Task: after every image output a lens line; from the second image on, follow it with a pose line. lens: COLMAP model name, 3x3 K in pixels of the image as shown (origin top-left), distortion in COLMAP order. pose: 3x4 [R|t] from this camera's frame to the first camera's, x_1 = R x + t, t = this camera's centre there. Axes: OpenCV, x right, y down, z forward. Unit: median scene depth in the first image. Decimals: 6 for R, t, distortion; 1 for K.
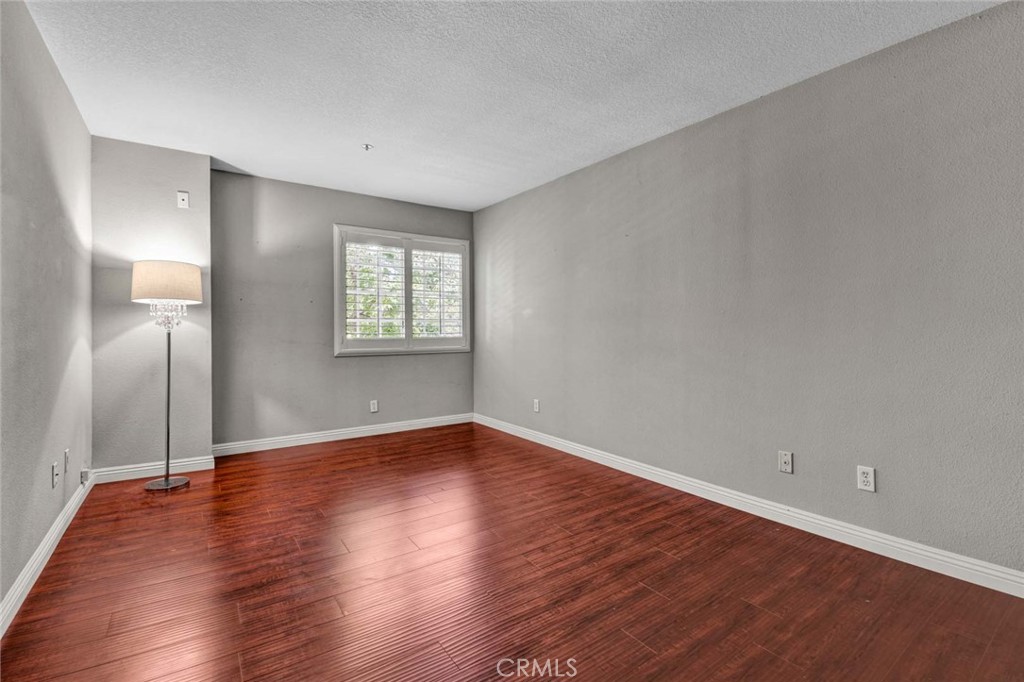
lens RADIAL K [[456.5, 0, 502.6], [0, 456.5, 325.4], [0, 0, 1]] dist [0.003082, 0.000175]
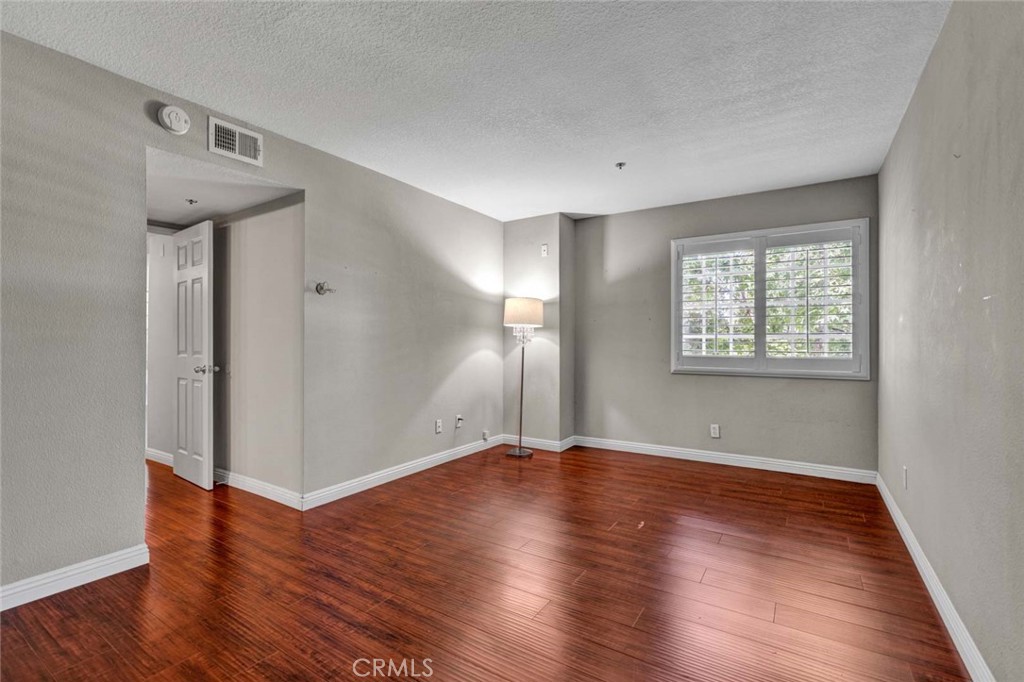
lens RADIAL K [[456.5, 0, 511.6], [0, 456.5, 342.2], [0, 0, 1]] dist [0.003082, 0.000175]
pose [[0.401315, -0.001474, -0.915939, 0.403306], [0.000740, 0.999999, -0.001285, 0.001736], [0.915940, -0.000162, 0.401315, 0.282980]]
